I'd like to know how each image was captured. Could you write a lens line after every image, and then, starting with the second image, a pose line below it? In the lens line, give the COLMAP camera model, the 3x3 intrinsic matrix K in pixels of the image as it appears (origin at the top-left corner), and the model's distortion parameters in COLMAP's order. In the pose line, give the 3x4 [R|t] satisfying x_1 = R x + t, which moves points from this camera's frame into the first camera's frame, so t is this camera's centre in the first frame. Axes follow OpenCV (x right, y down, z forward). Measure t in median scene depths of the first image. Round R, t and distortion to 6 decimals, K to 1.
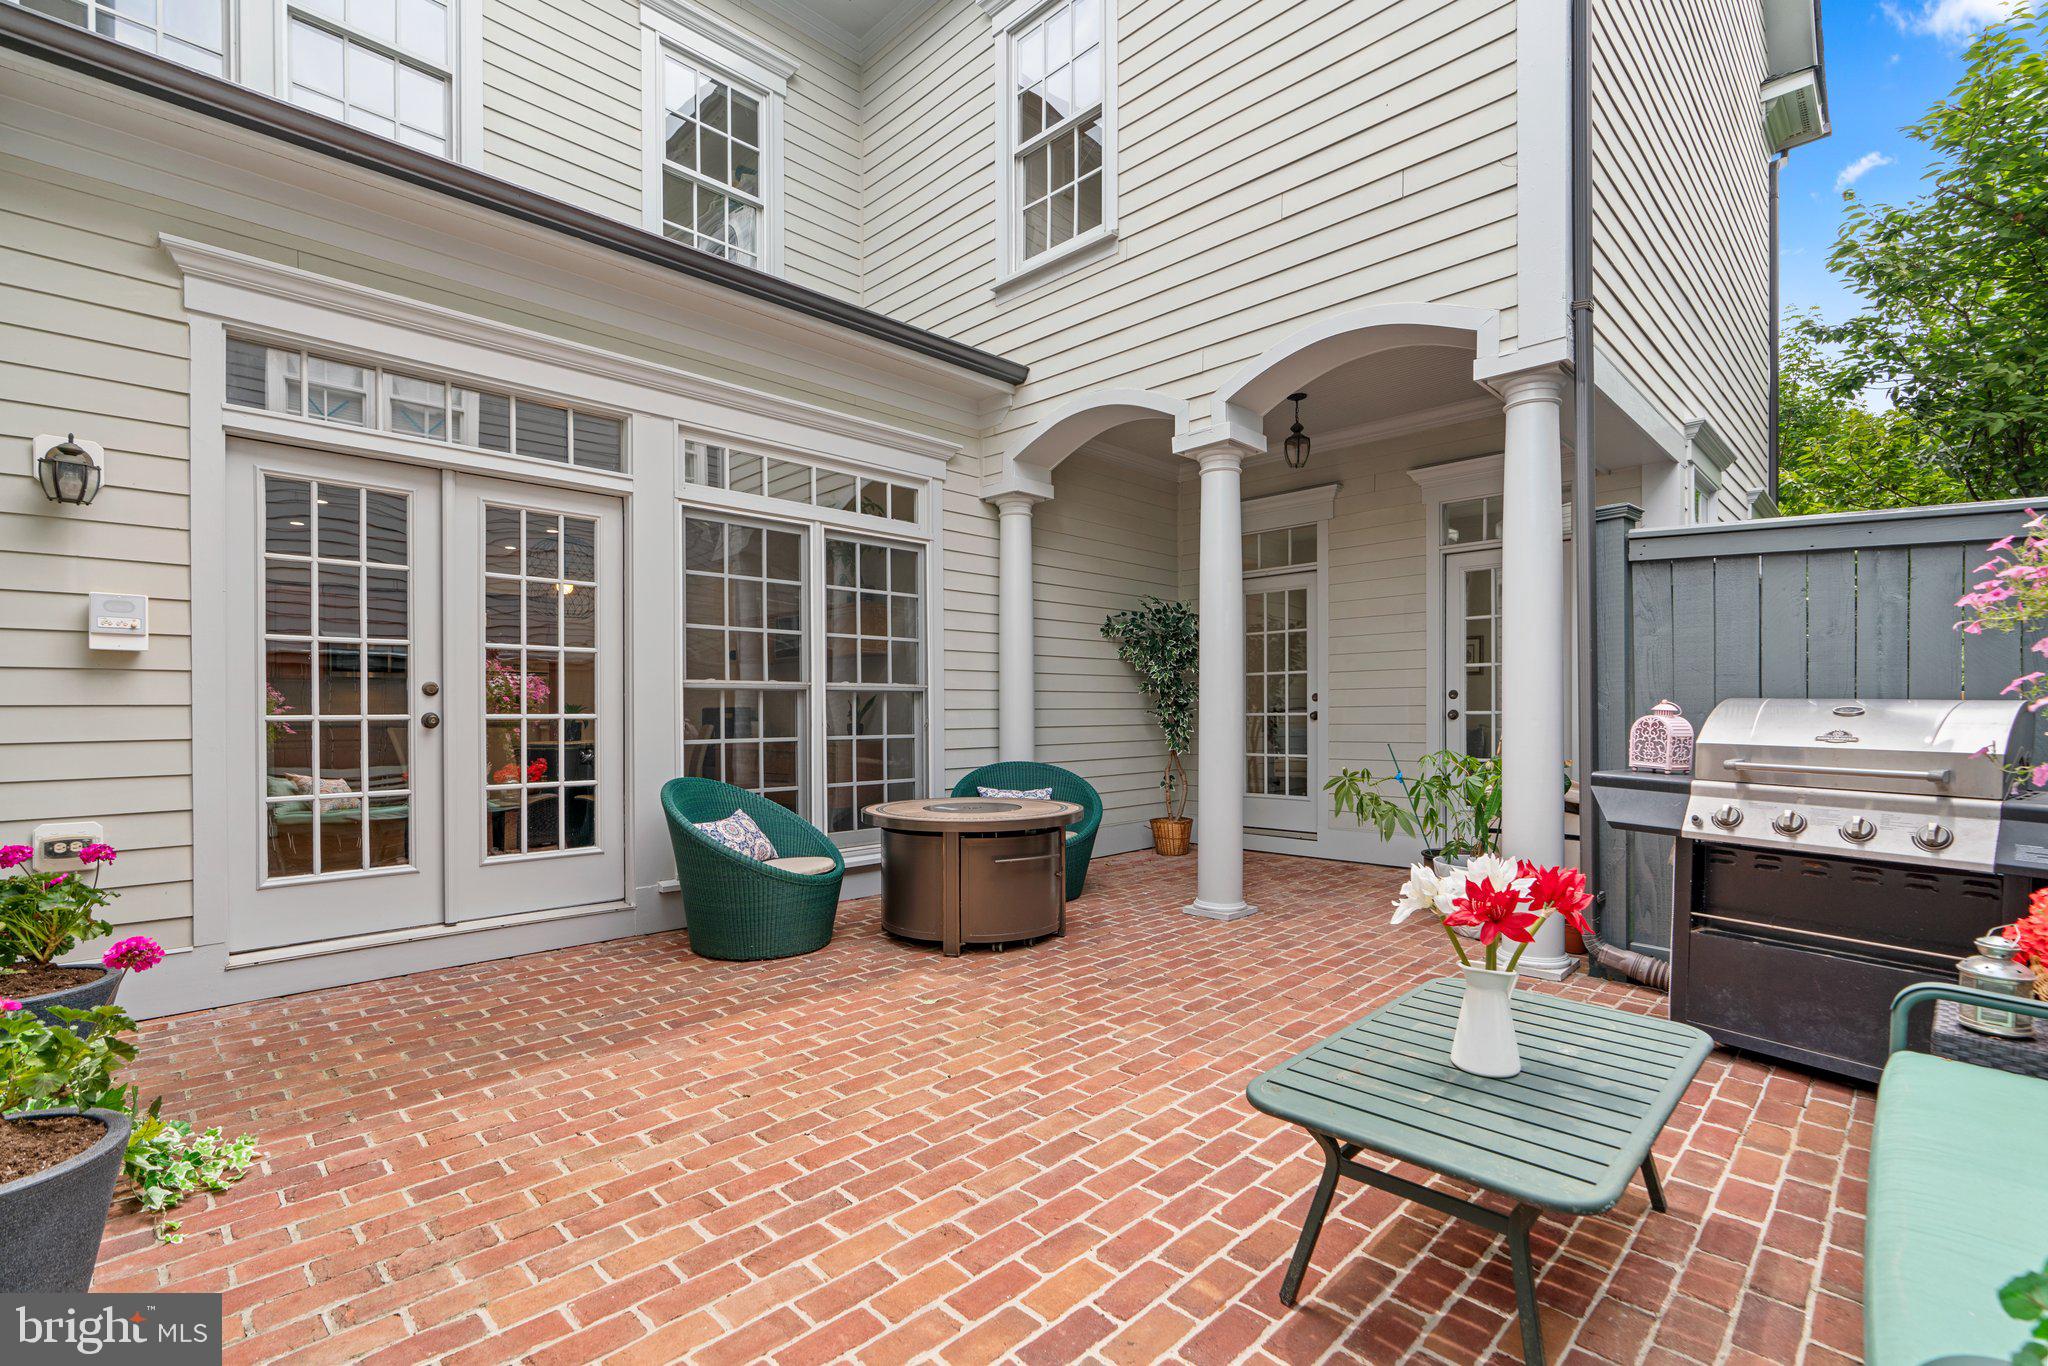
lens RADIAL K [[924.4, 0, 1033.6], [0, 924.4, 714.6], [0, 0, 1]] dist [-0.013715, 0.007052]
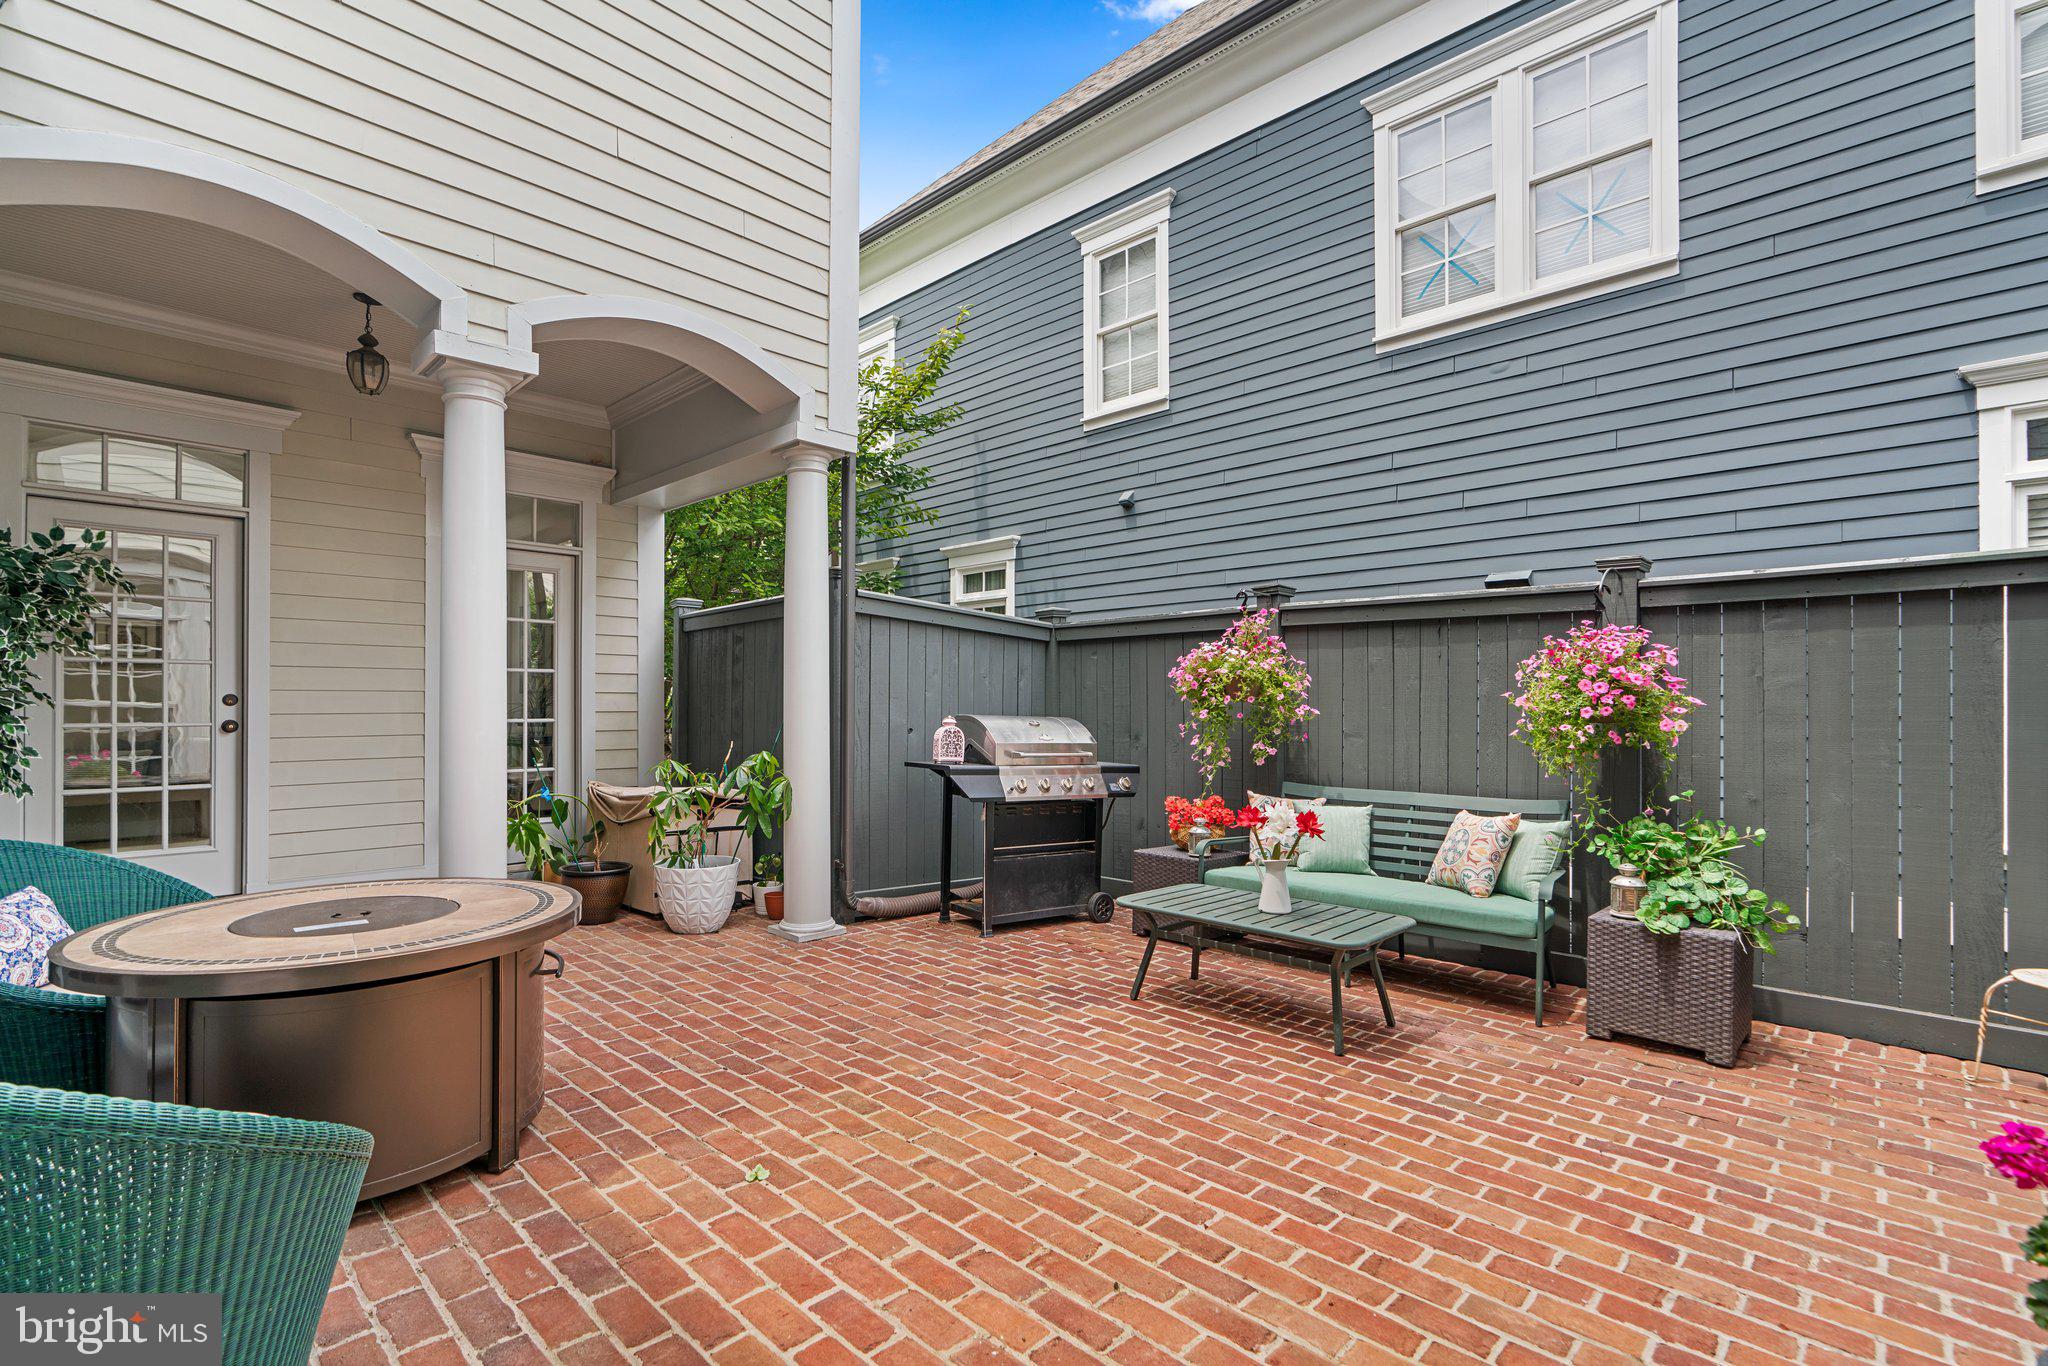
lens RADIAL K [[924.4, 0, 1025.5], [0, 924.4, 696.7], [0, 0, 1]] dist [-0.013715, 0.007052]
pose [[0.002444, 0.014991, 0.999885, -0.813656], [0.000903, 0.999887, -0.014993, -0.022263], [-0.999997, 0.000940, 0.002431, 0.846789]]
